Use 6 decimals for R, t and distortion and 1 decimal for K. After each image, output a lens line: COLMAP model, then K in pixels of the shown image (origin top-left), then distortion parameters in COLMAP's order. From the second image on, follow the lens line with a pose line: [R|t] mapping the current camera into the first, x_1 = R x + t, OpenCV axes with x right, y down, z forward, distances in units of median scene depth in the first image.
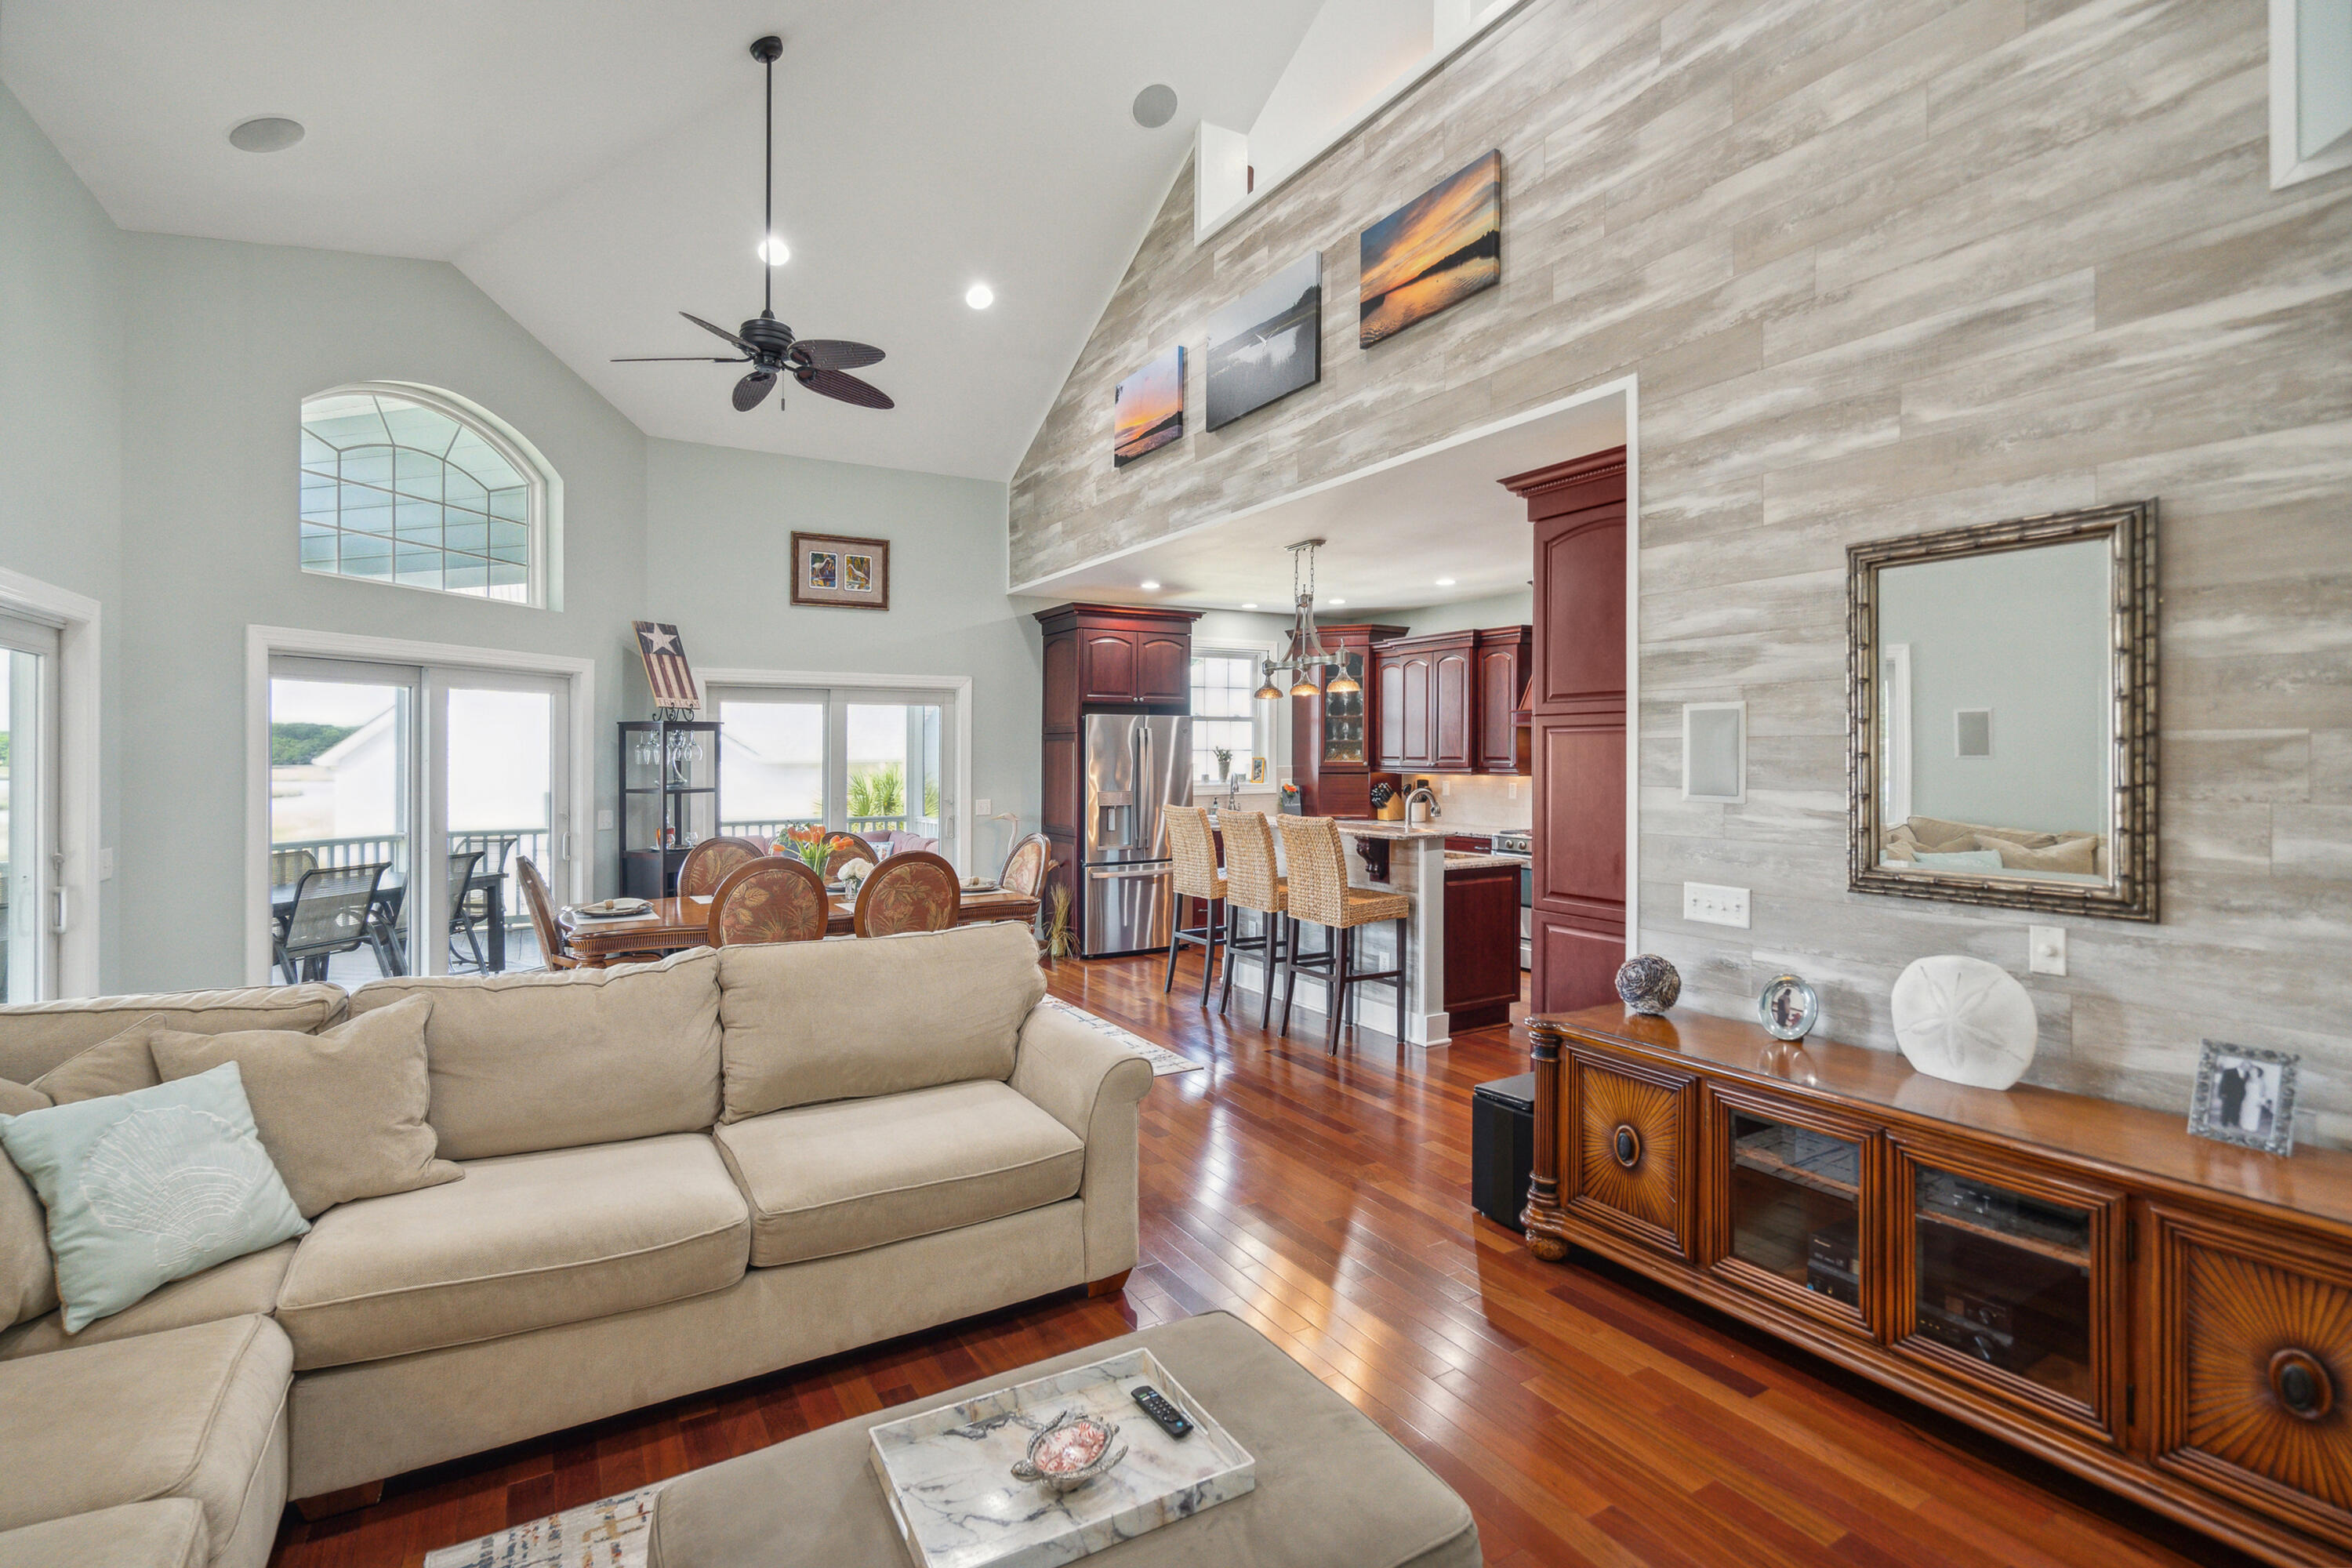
lens RADIAL K [[1077.6, 0, 1164.4], [0, 1077.6, 762.7], [0, 0, 1]] dist [0.002496, -0.000188]
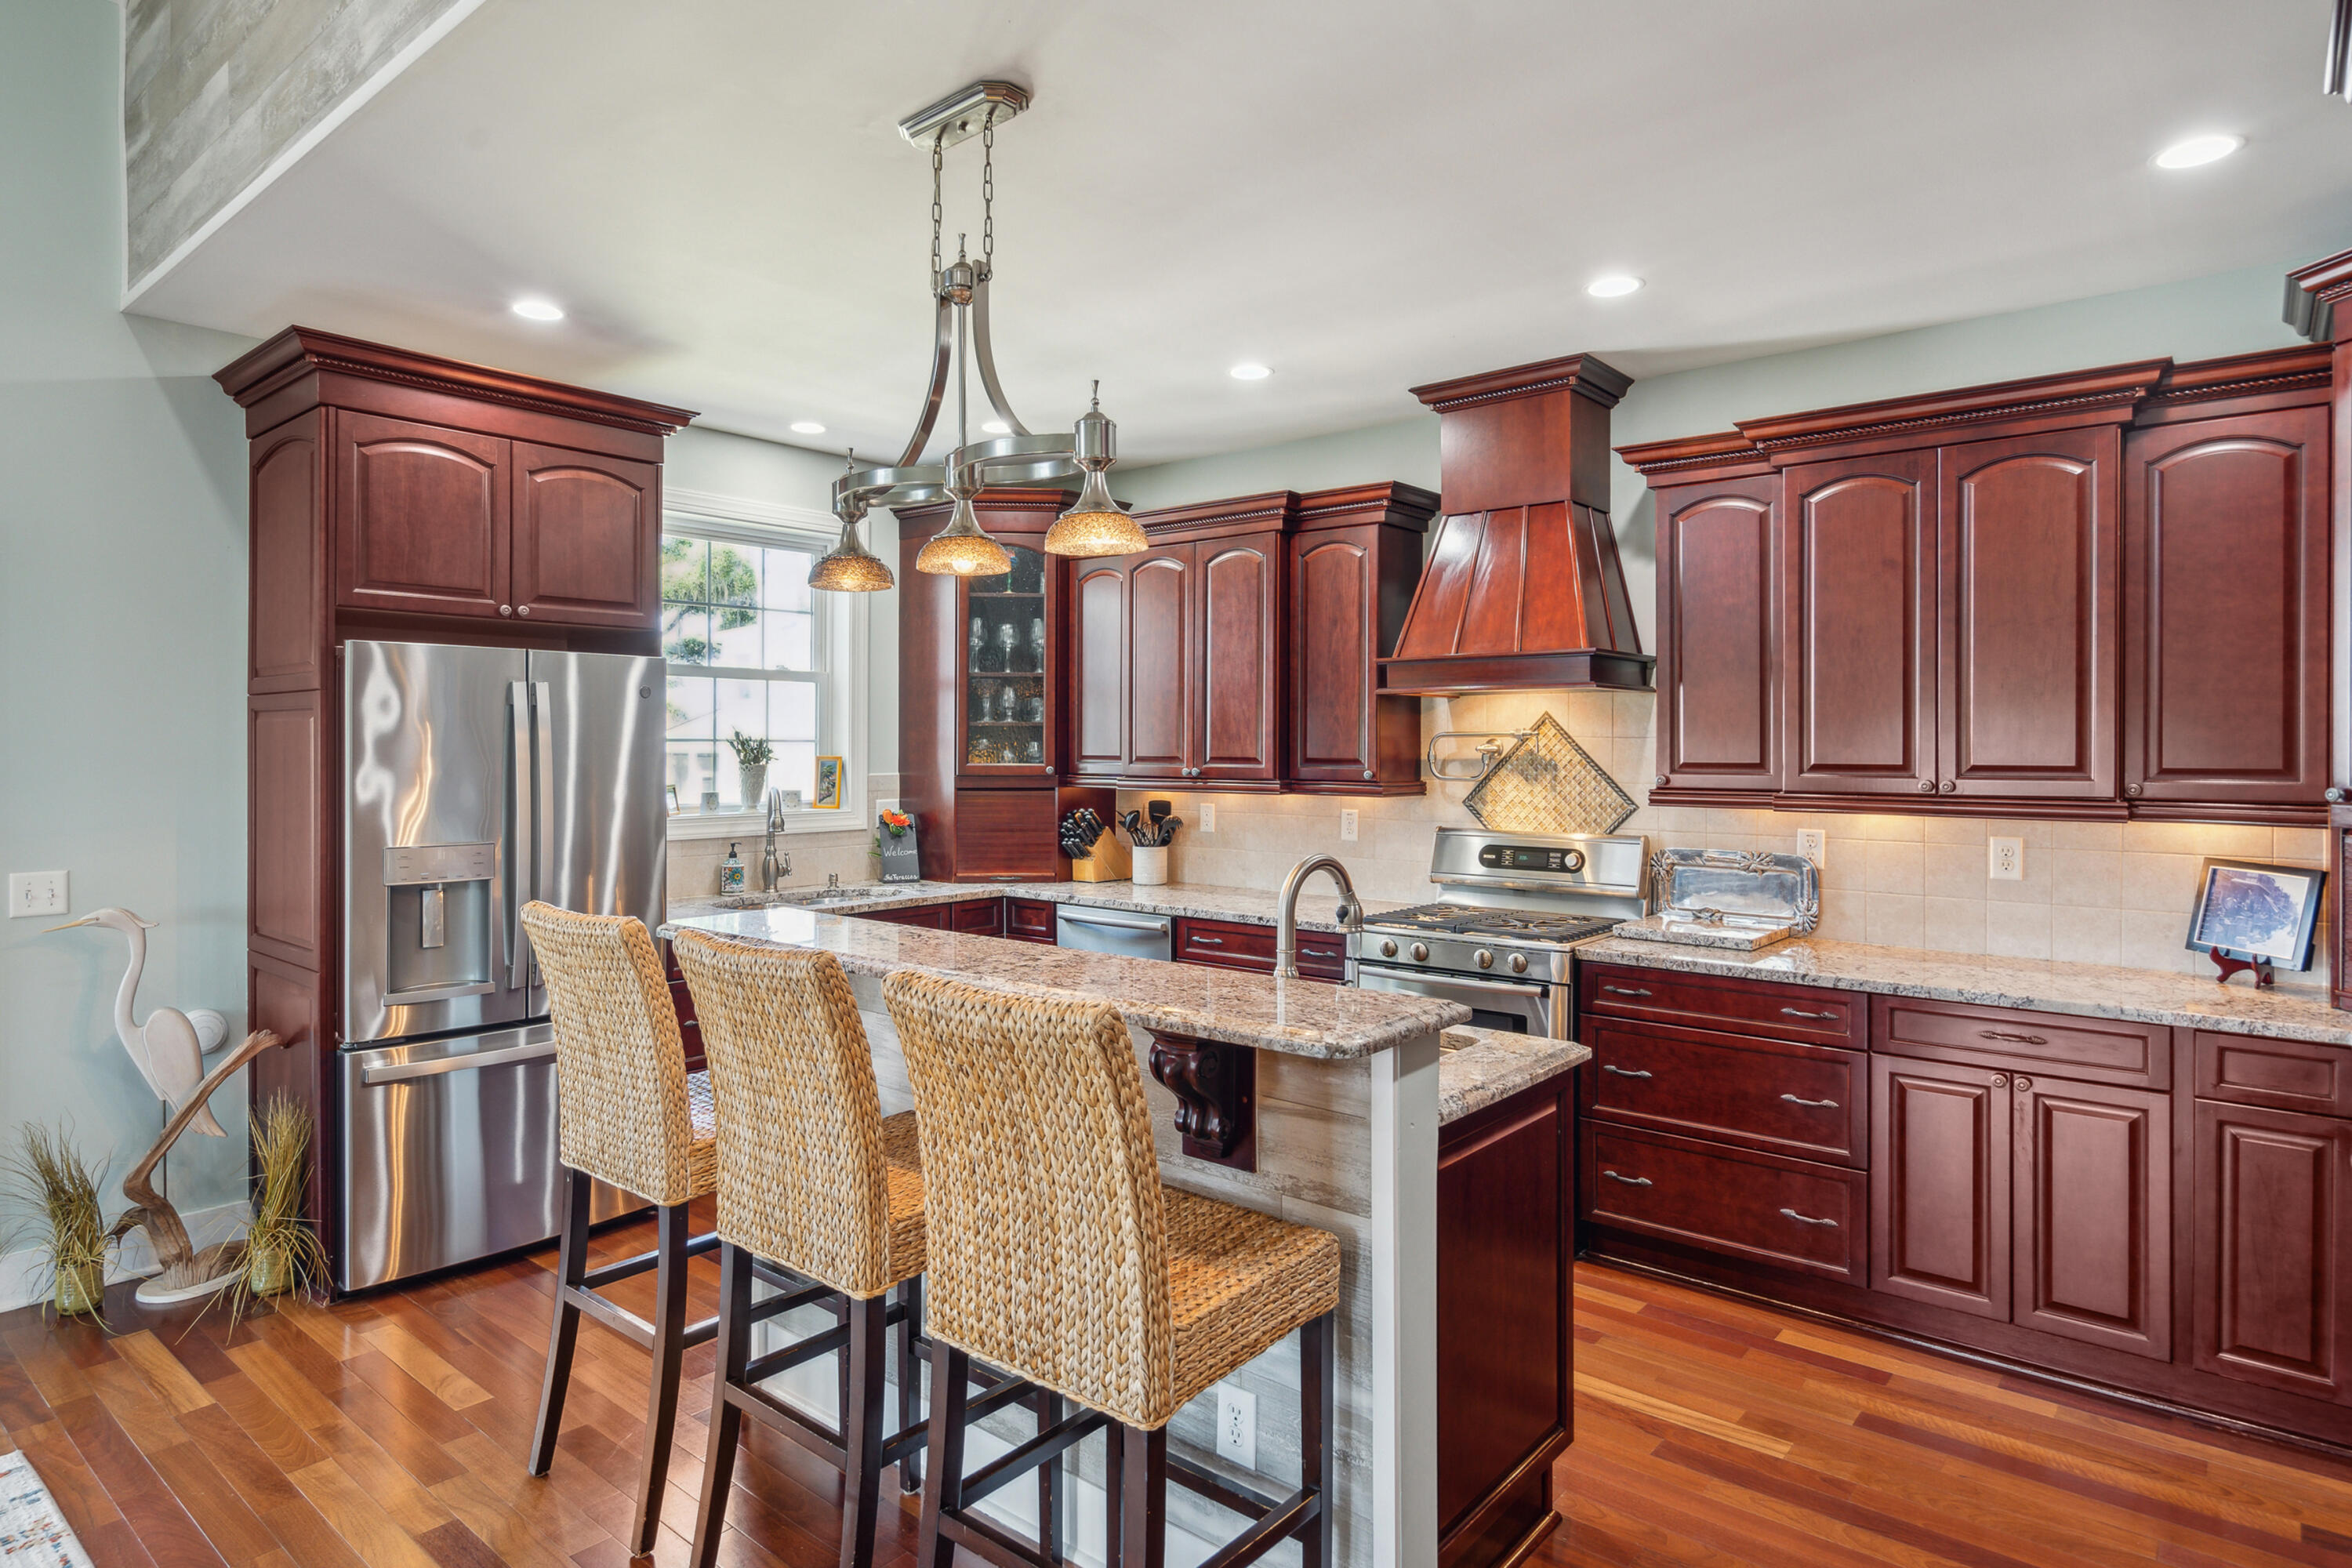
lens RADIAL K [[1270.0, 0, 1167.6], [0, 1270.0, 765.5], [0, 0, 1]] dist [0.000706, 0.000711]
pose [[0.942492, 0.001902, 0.334222, 0.047152], [-0.002548, 0.999996, 0.001493, -0.002254], [-0.334218, -0.002259, 0.942493, 0.484787]]
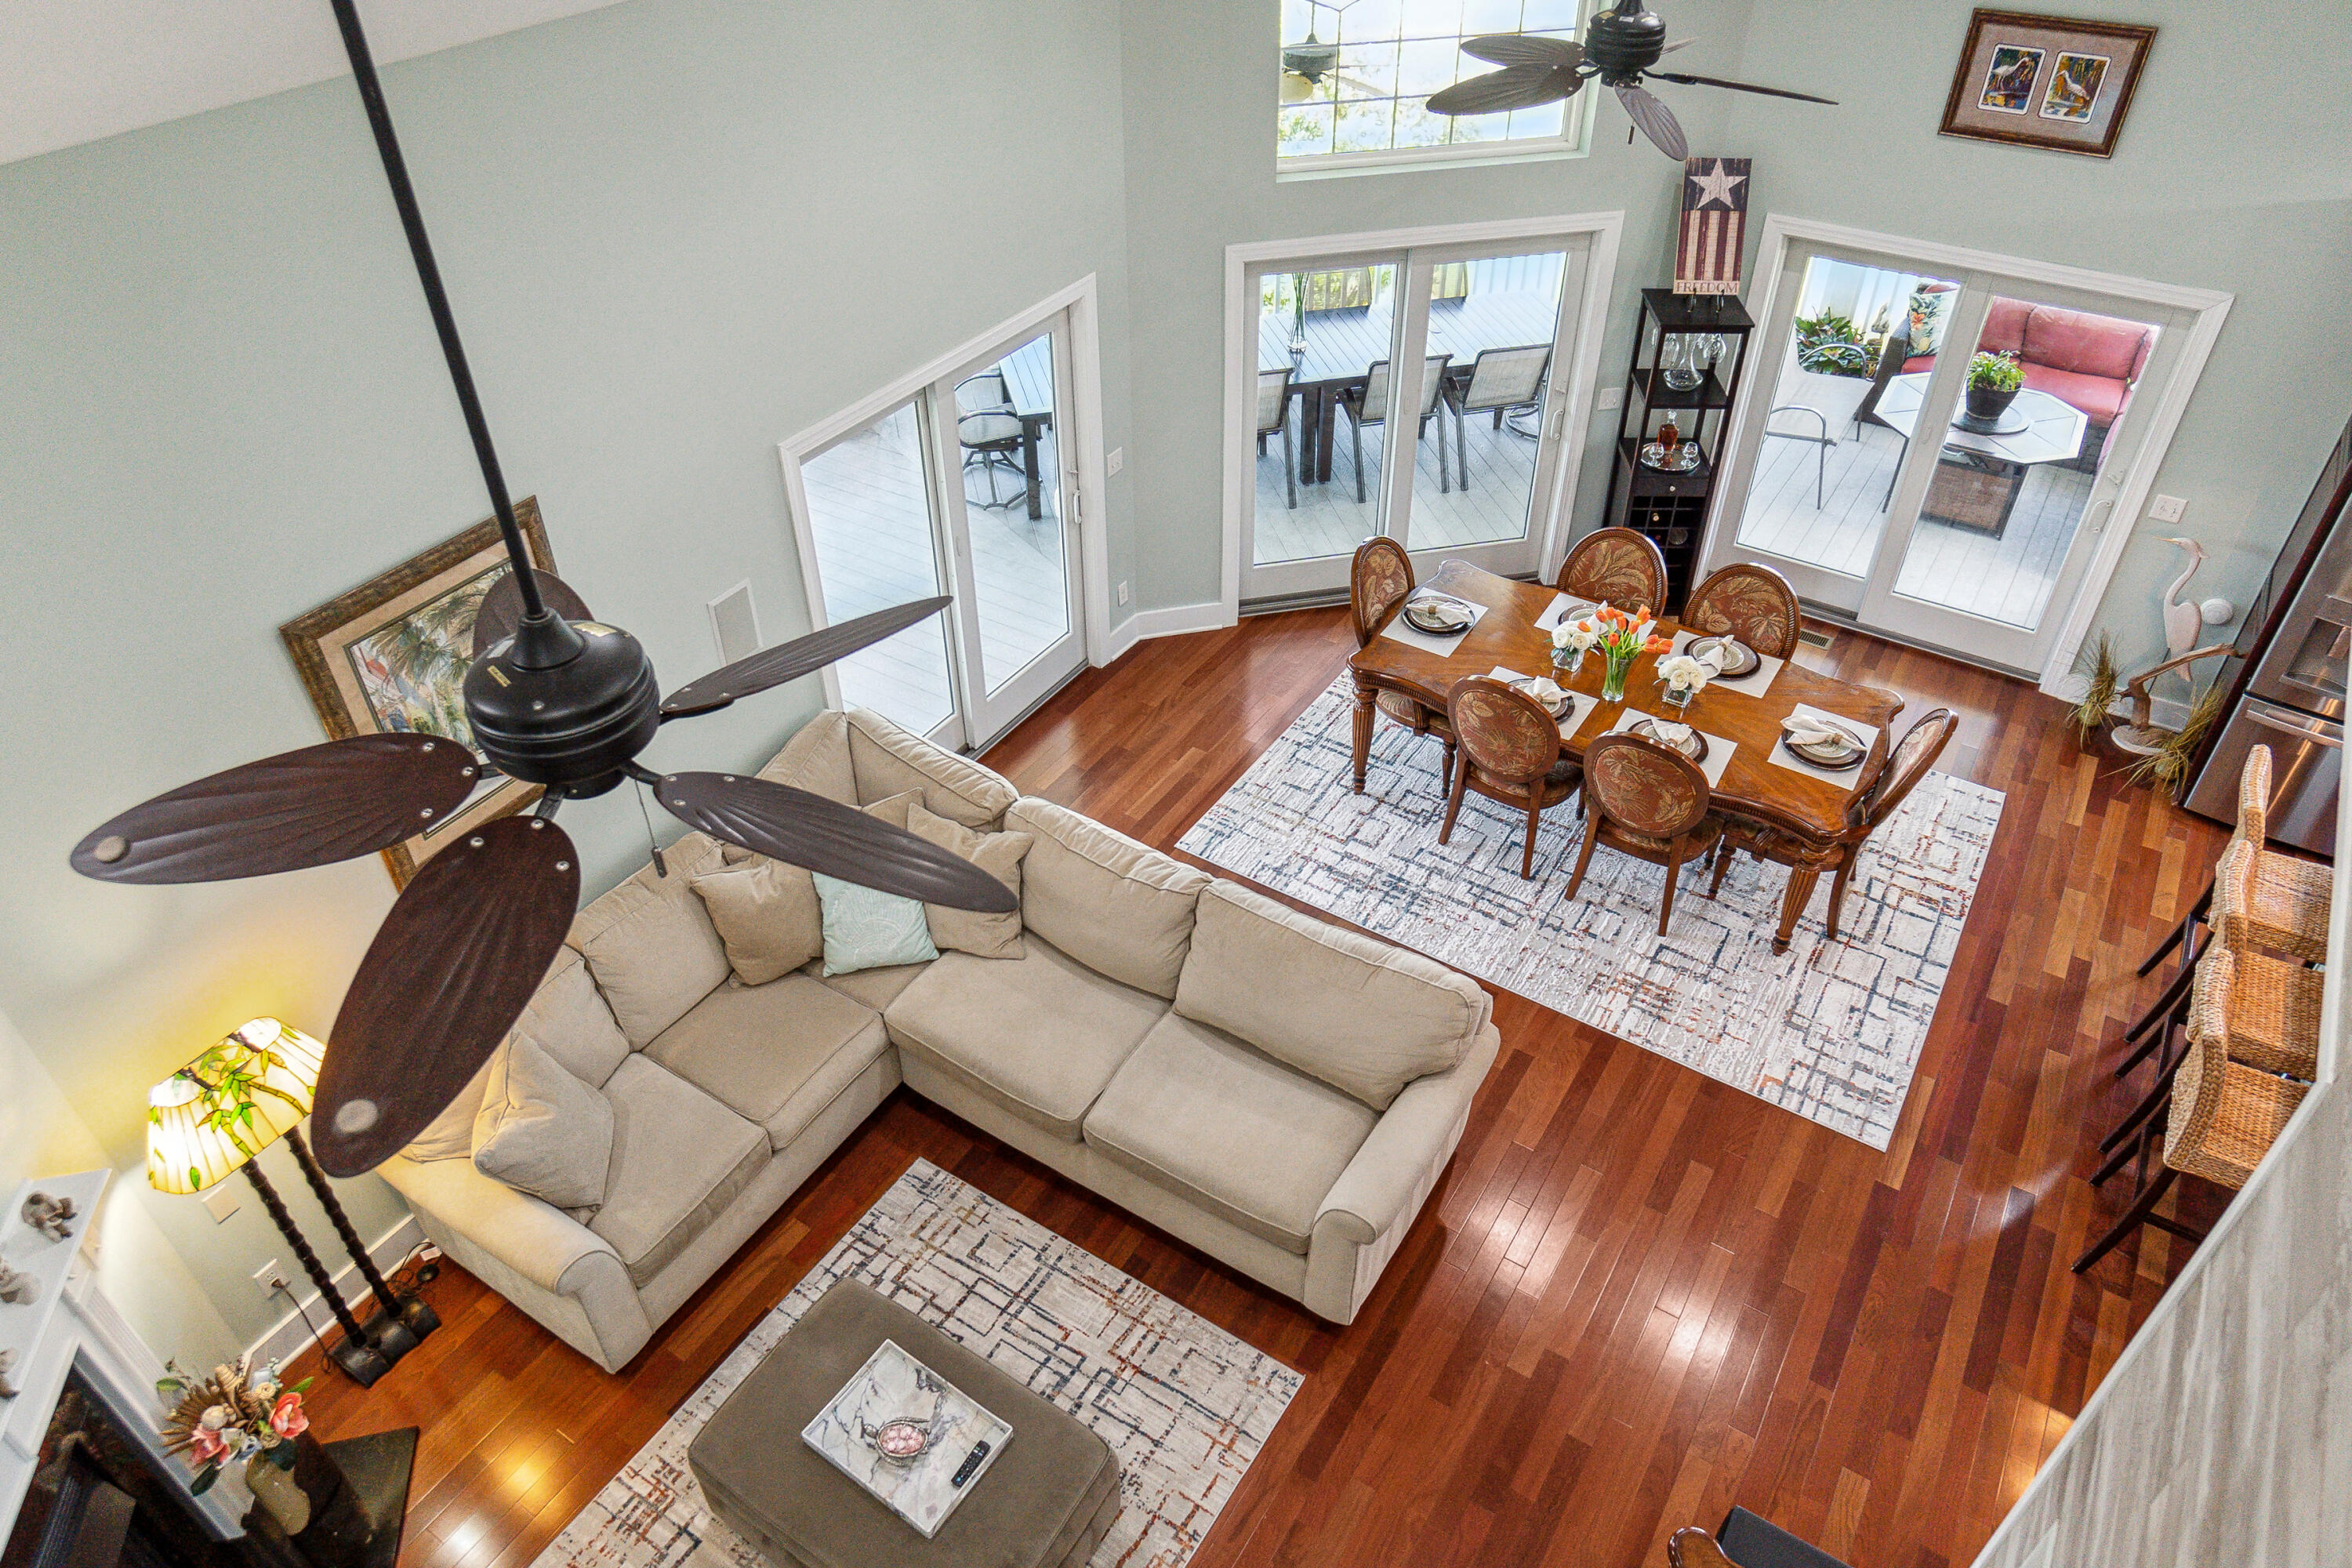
lens RADIAL K [[1504.7, 0, 1180.9], [0, 1504.7, 786.3], [0, 0, 1]] dist [-0.000699, -0.000653]
pose [[0.449472, 0.568033, -0.689430, 0.258281], [0.001343, 0.771353, 0.636406, -0.383751], [0.893294, -0.286973, 0.345938, 0.176741]]
